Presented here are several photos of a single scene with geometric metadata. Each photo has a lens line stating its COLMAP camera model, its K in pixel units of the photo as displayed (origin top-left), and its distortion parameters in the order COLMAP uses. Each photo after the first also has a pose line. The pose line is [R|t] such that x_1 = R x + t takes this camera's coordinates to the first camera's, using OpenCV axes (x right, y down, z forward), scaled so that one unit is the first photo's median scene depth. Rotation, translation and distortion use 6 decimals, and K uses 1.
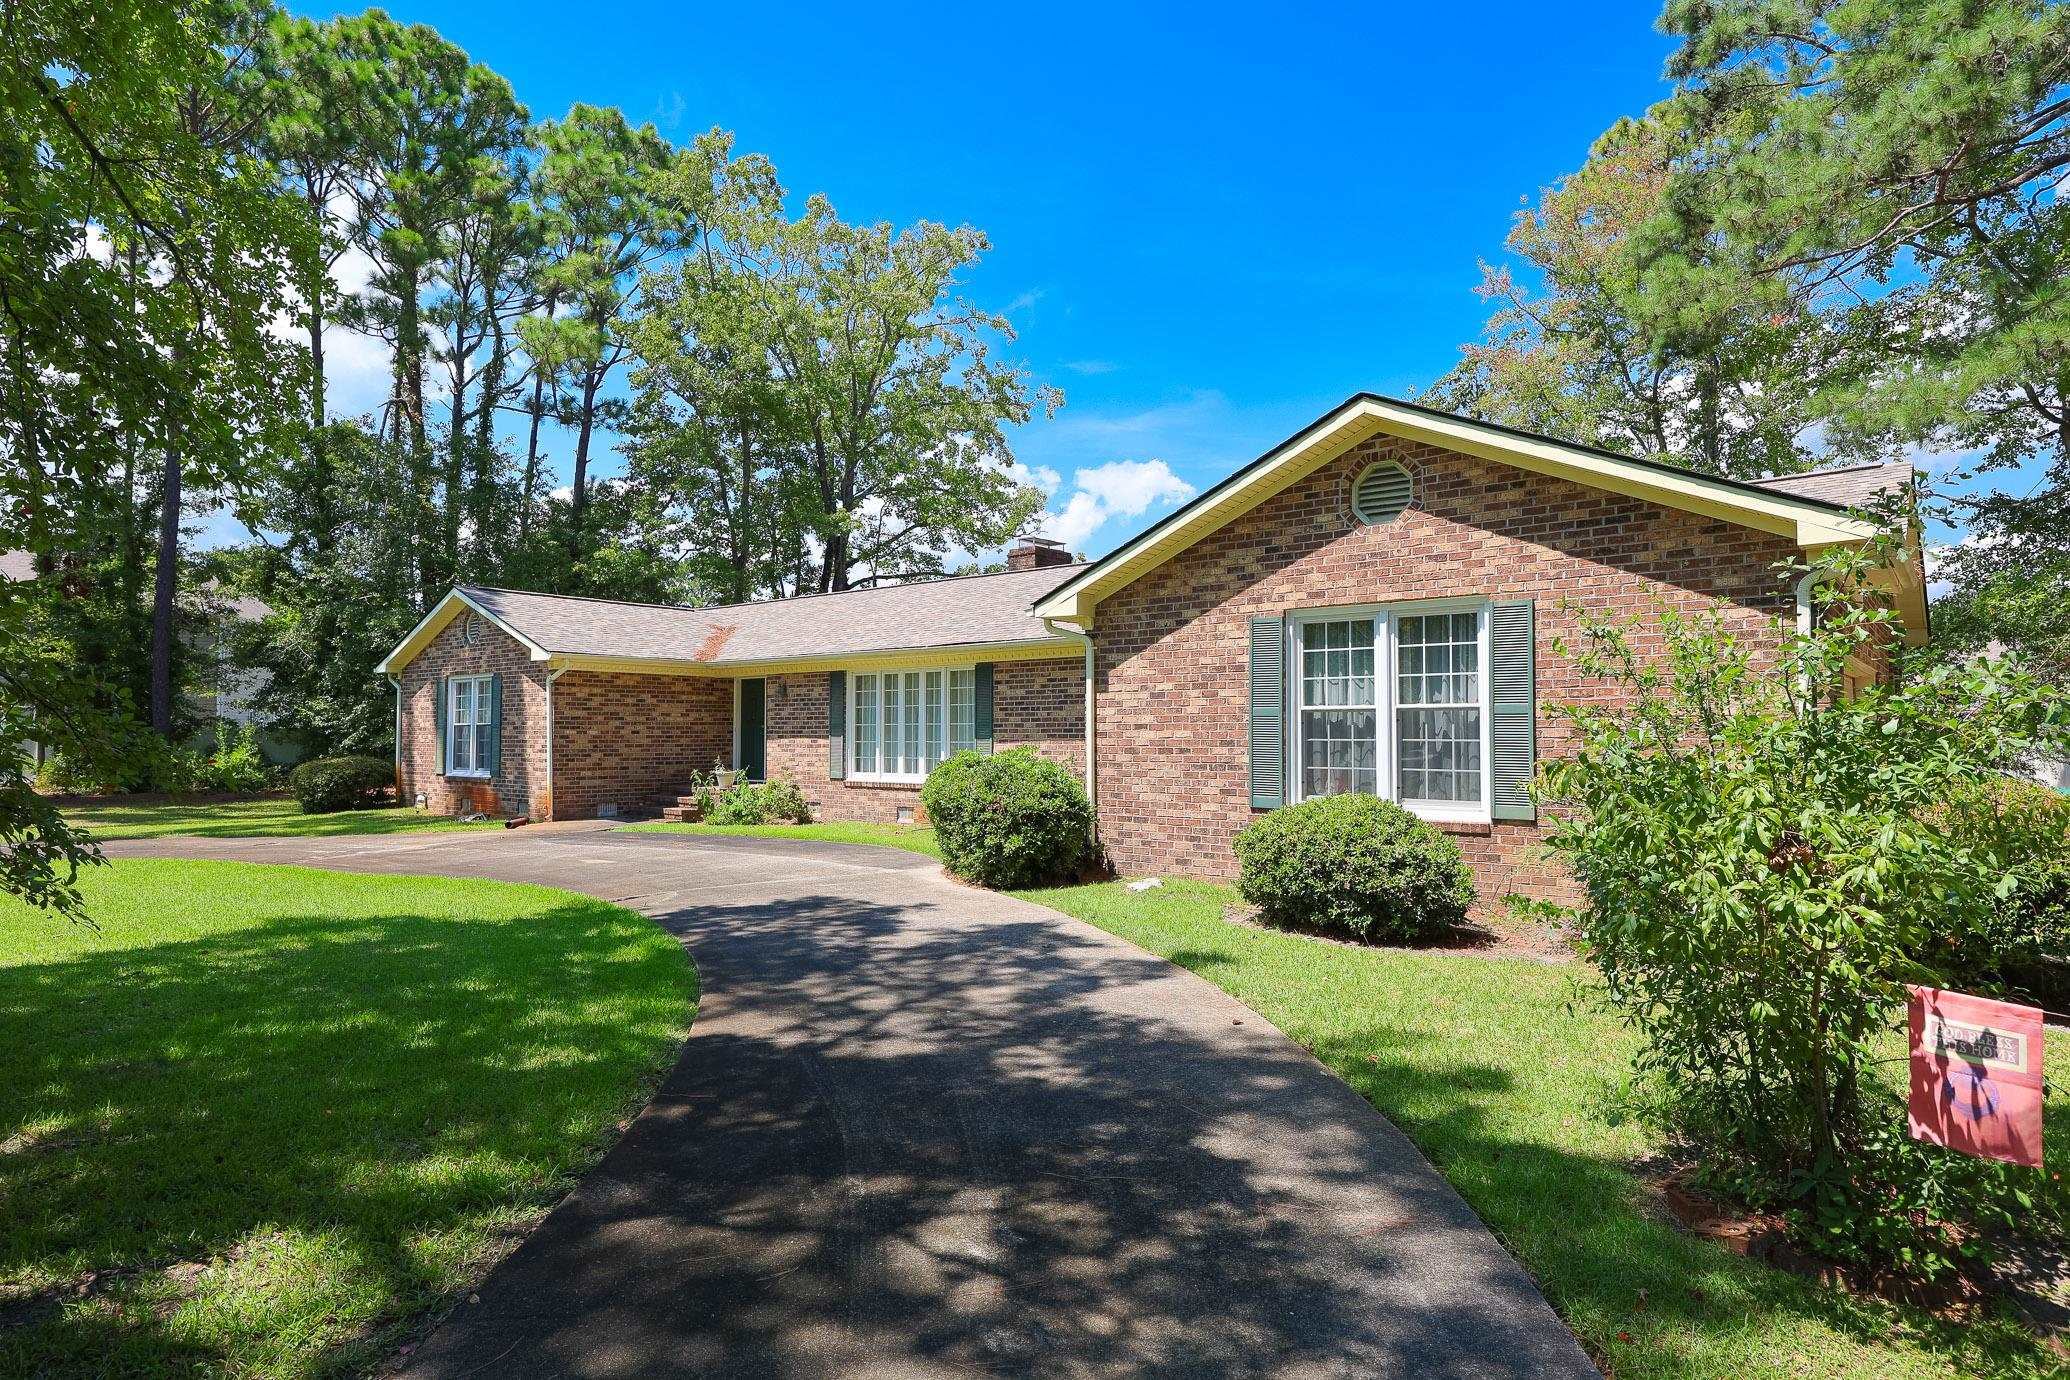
lens RADIAL K [[1158.7, 0, 1041.2], [0, 1158.7, 671.8], [0, 0, 1]] dist [0.010816, 0.000483]
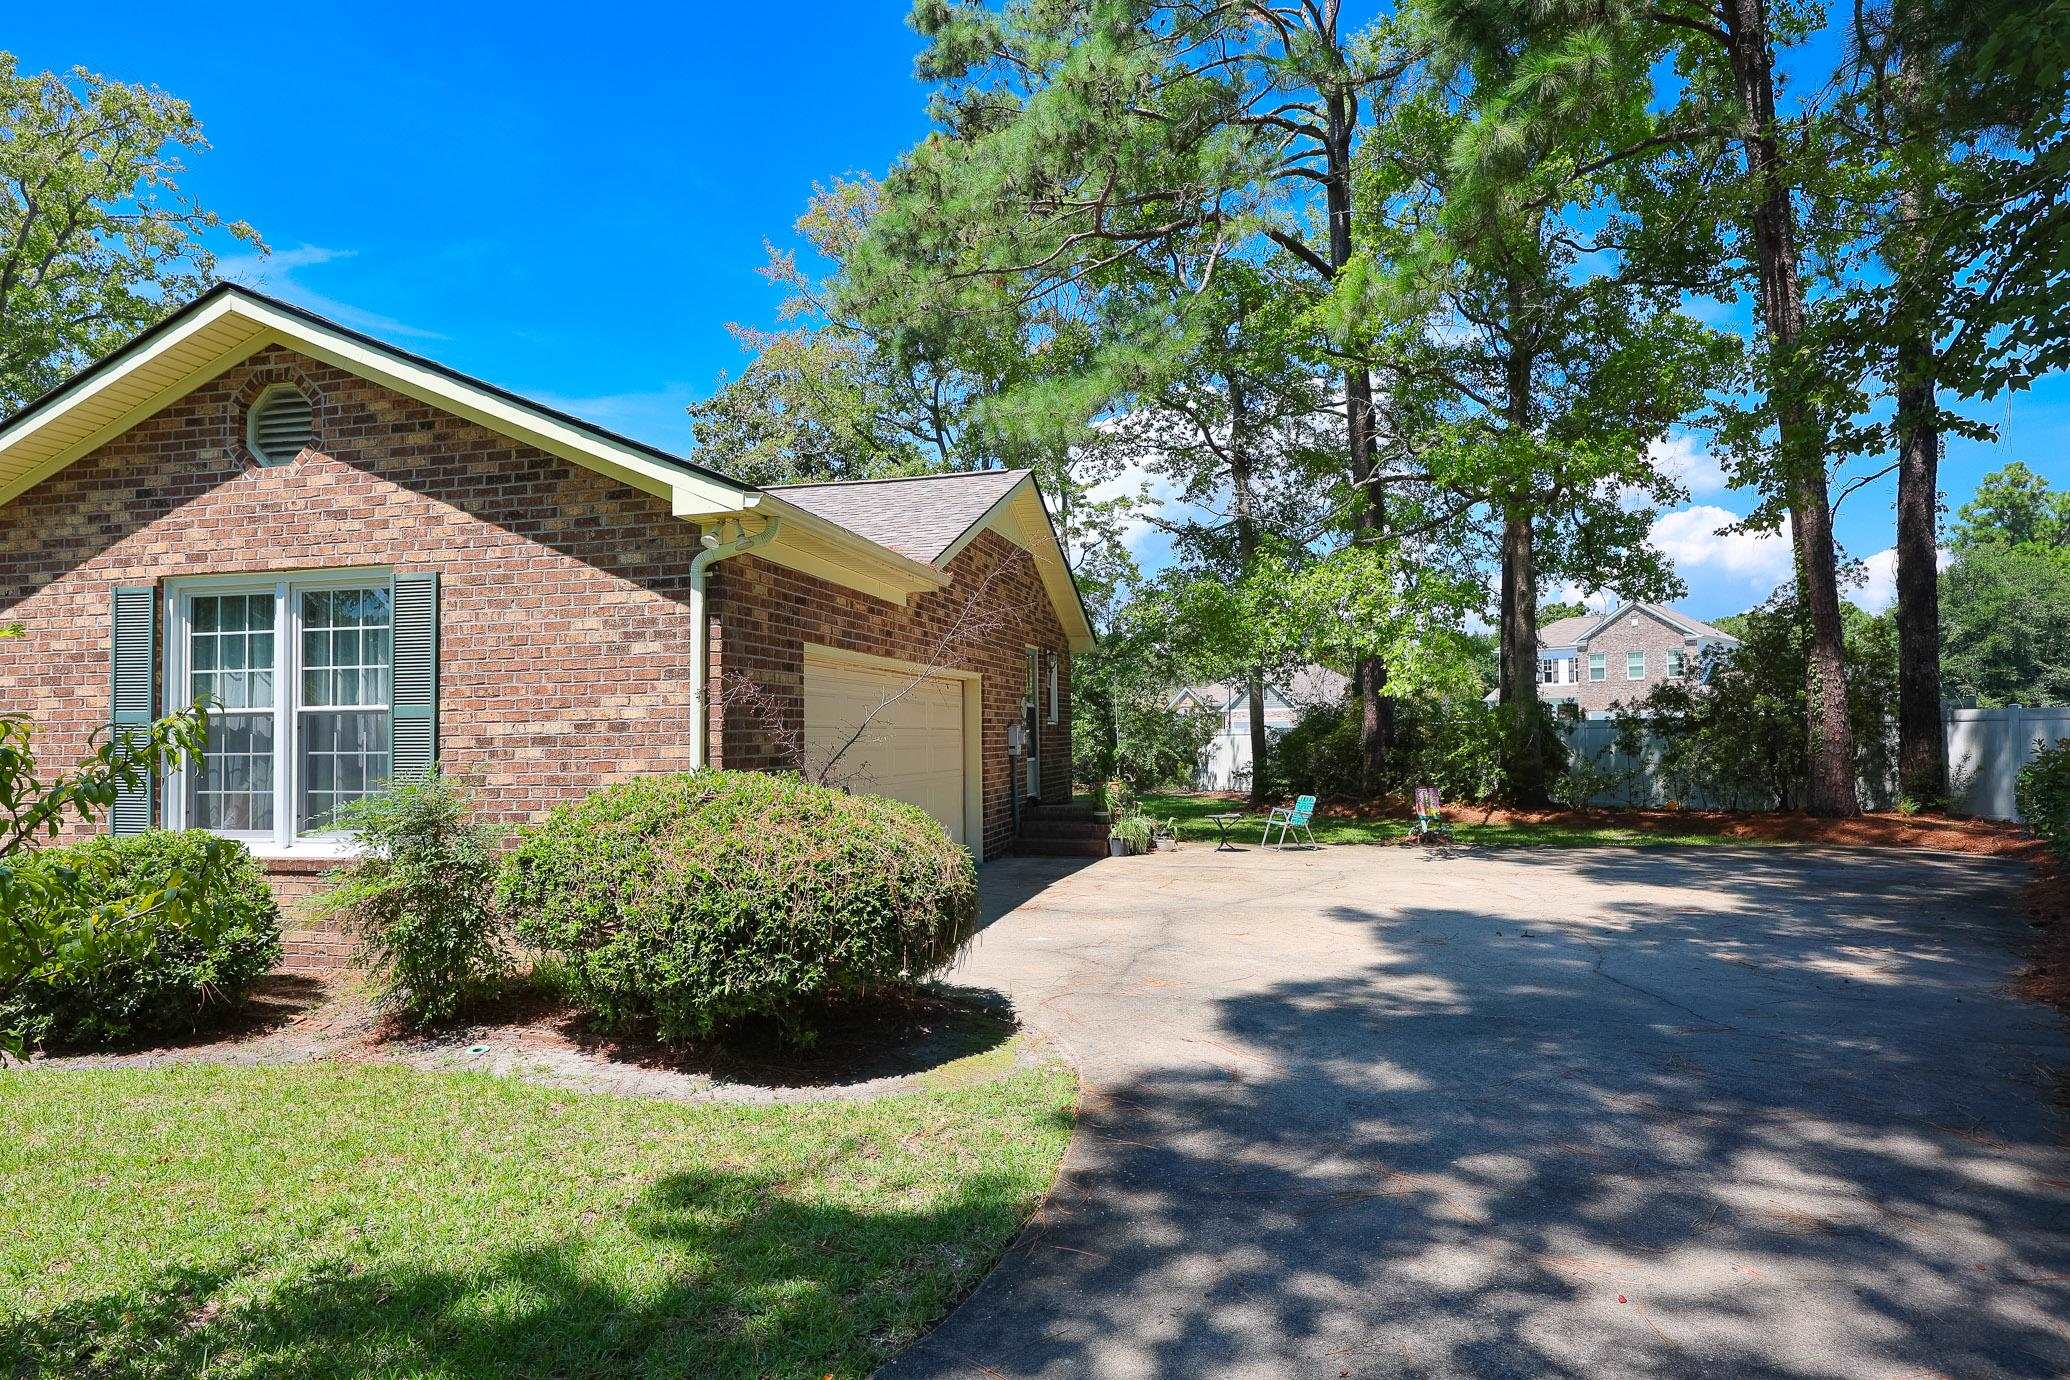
lens RADIAL K [[1158.7, 0, 1038.4], [0, 1158.7, 706.0], [0, 0, 1]] dist [0.010816, 0.000483]
pose [[0.899954, 0.000581, 0.435985, 0.392462], [-0.011623, 0.999676, 0.022661, 0.004682], [-0.435831, -0.025462, 0.899668, 0.099365]]
